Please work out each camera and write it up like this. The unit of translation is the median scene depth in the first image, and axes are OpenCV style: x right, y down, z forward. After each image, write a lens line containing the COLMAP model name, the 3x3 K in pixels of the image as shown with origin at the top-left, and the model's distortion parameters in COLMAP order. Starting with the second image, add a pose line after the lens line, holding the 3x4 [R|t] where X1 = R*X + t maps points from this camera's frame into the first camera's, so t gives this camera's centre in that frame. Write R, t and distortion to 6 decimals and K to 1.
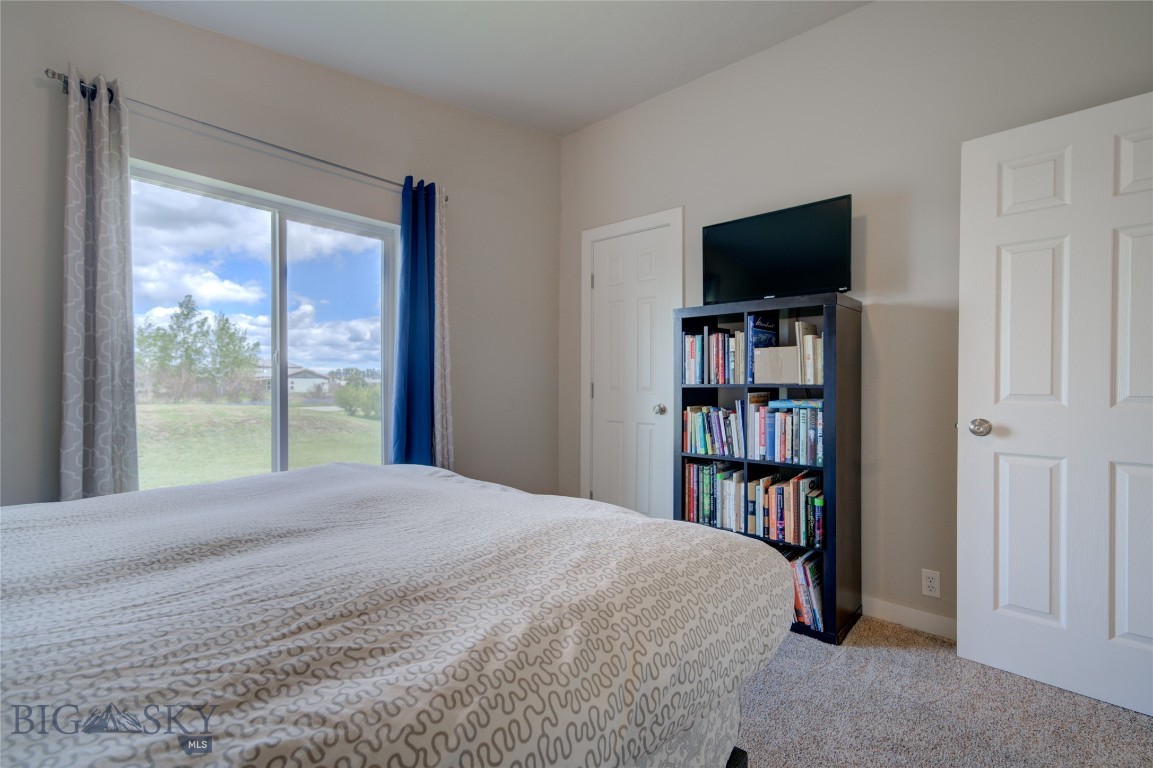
lens RADIAL K [[490.3, 0, 576.5], [0, 490.3, 384.0], [0, 0, 1]] dist [-0.000674, -0.000081]
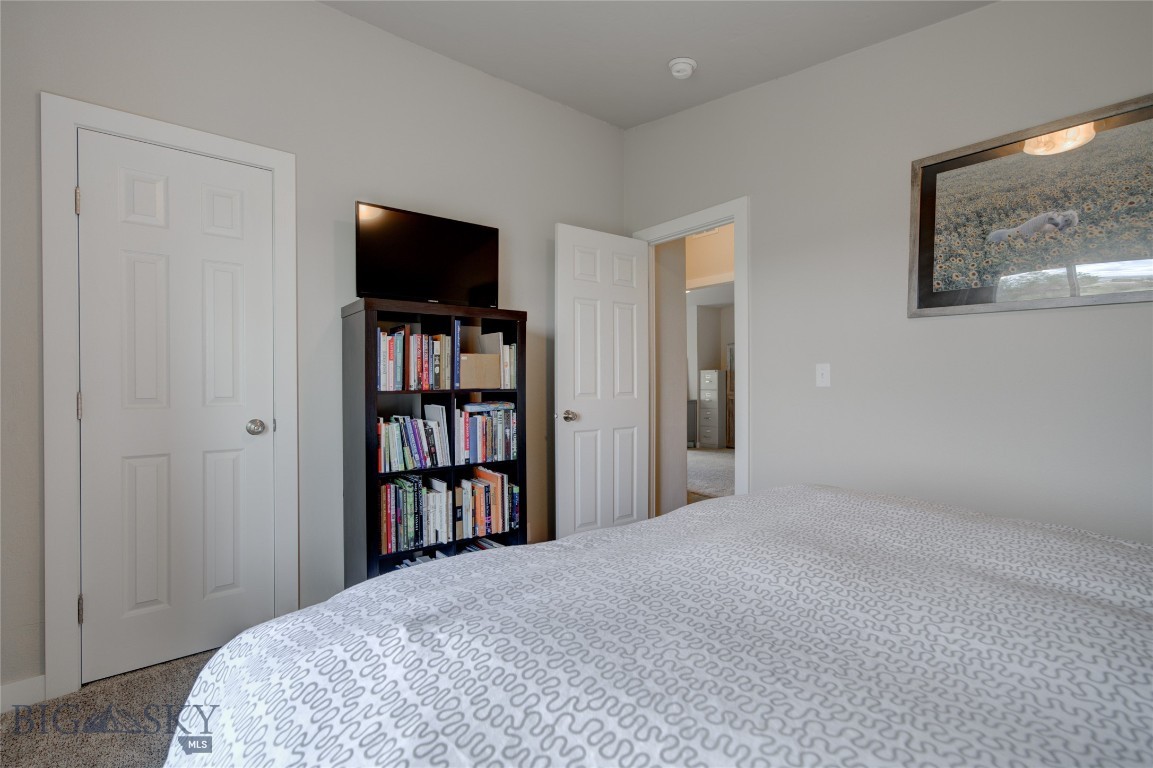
lens RADIAL K [[490.3, 0, 576.5], [0, 490.3, 384.0], [0, 0, 1]] dist [-0.000674, -0.000081]
pose [[0.244478, -0.002946, 0.969650, -0.546597], [0.006718, 0.999977, 0.001344, -0.009807], [-0.969631, 0.006185, 0.244492, 0.525668]]
